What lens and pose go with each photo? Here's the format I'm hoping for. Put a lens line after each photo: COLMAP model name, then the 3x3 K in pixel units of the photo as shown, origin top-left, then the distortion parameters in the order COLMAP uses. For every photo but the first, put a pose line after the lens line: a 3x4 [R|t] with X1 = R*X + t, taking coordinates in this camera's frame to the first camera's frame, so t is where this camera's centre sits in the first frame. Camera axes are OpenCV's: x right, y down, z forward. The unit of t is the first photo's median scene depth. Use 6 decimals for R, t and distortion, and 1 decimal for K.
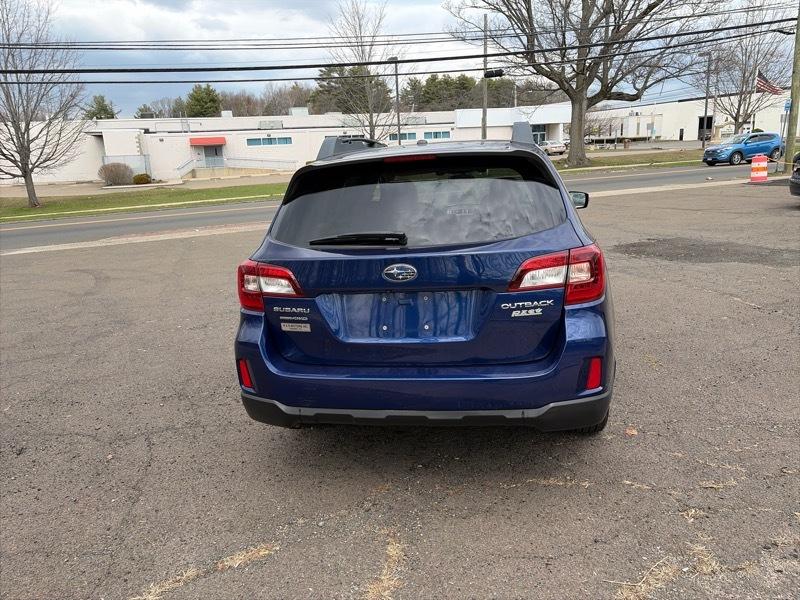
lens RADIAL K [[606.2, 0, 402.4], [0, 606.2, 294.9], [0, 0, 1]] dist [0.031212, -0.005343]
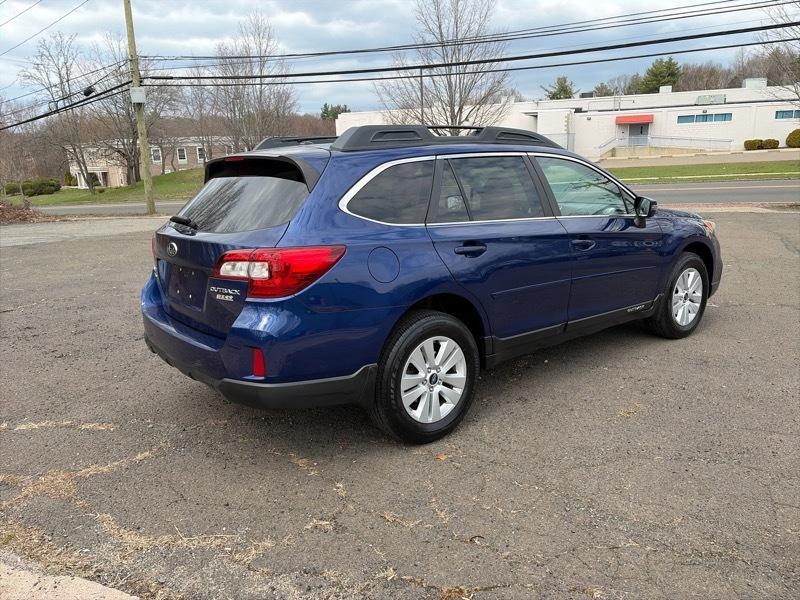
lens RADIAL K [[598.2, 0, 400.0], [0, 598.2, 300.0], [0, 0, 1]] dist [0.033472, -0.003921]
pose [[0.767044, 0.178966, -0.616128, 0.080925], [-0.150578, 0.983702, 0.098273, -0.008938], [0.623674, 0.017395, 0.781491, 0.021721]]
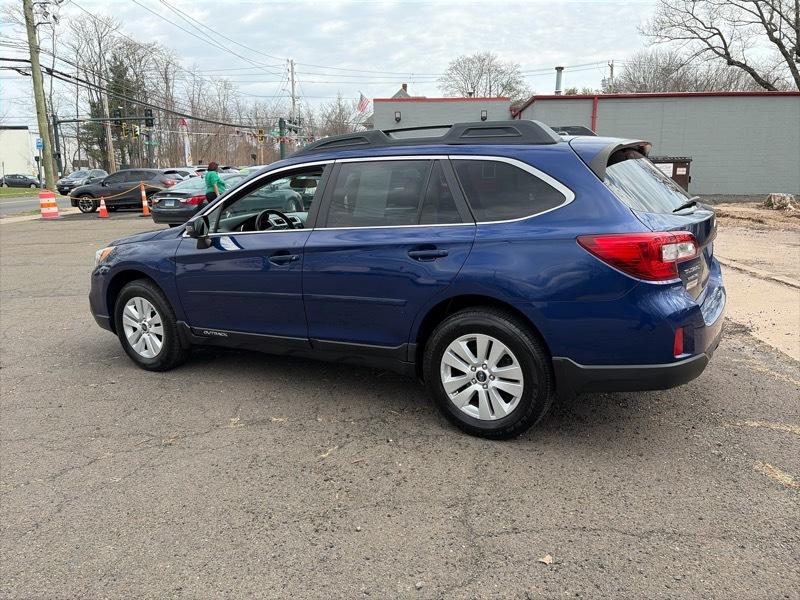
lens RADIAL K [[603.0, 0, 402.3], [0, 603.0, 301.5], [0, 0, 1]] dist [0.057893, -0.055671]
pose [[0.340068, -0.155786, 0.927407, -0.105220], [0.211179, 0.973646, 0.086117, -0.009459], [-0.916383, 0.166563, 0.364004, 0.081675]]
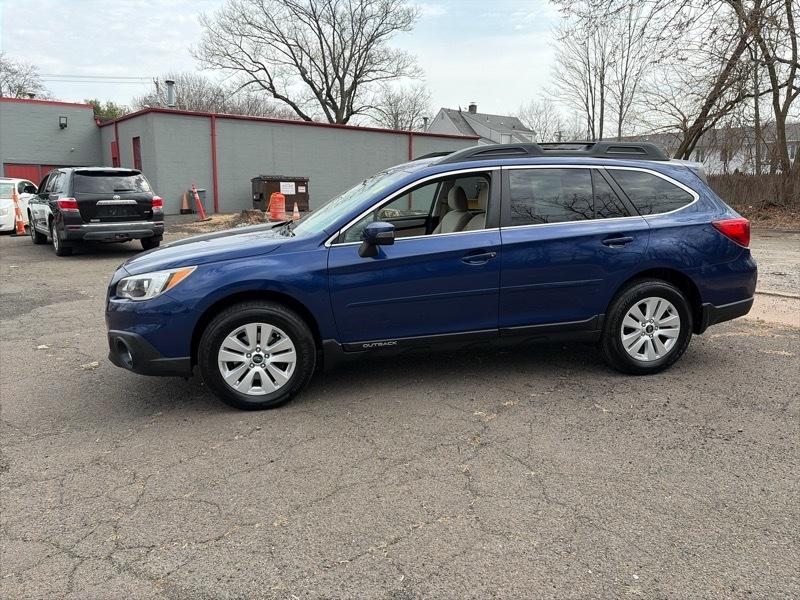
lens RADIAL K [[614.2, 0, 400.0], [0, 614.2, 300.0], [0, 0, 1]] dist [0.017374, -0.002654]
pose [[-0.385472, -0.120454, 0.914824, -0.113360], [0.226565, 0.948735, 0.220385, -0.033190], [-0.894472, 0.292219, -0.338420, 0.193014]]
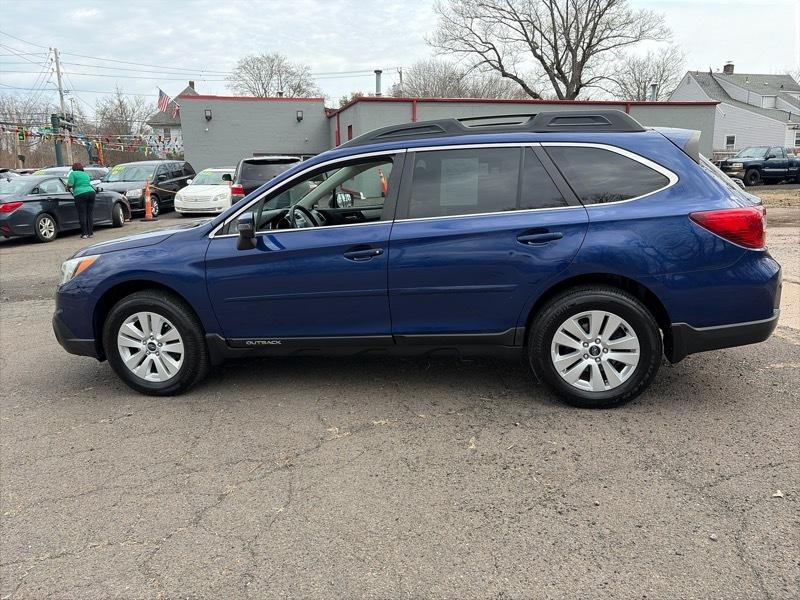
lens RADIAL K [[606.2, 0, 402.4], [0, 606.2, 294.9], [0, 0, 1]] dist [0.031212, -0.005343]
pose [[0.004129, -0.156917, 0.987603, -0.113066], [0.251527, 0.956022, 0.150848, -0.018998], [-0.967841, 0.247786, 0.043416, 0.129281]]
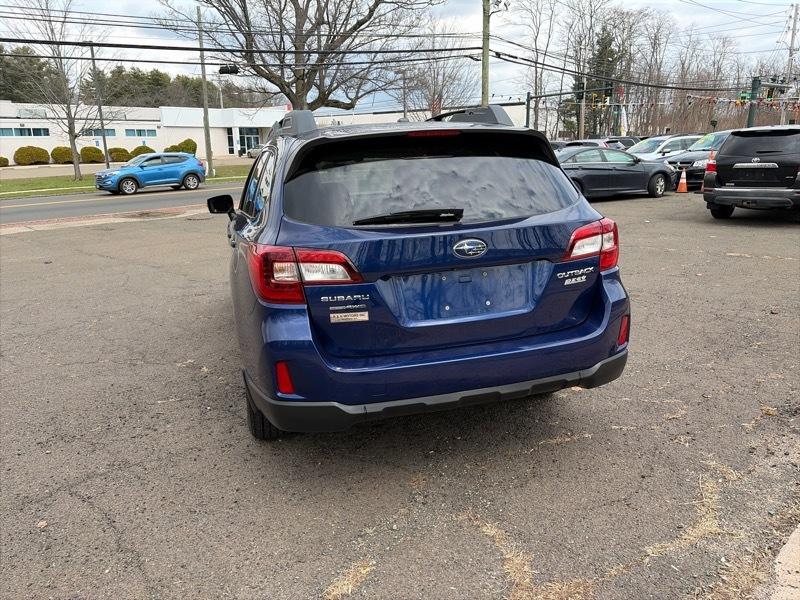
lens RADIAL K [[603.0, 0, 402.3], [0, 603.0, 301.5], [0, 0, 1]] dist [0.057893, -0.055671]
pose [[0.892865, -0.080480, 0.443075, -0.037409], [0.078793, 0.996643, 0.022251, 0.001286], [-0.443378, 0.015044, 0.896209, 0.012632]]
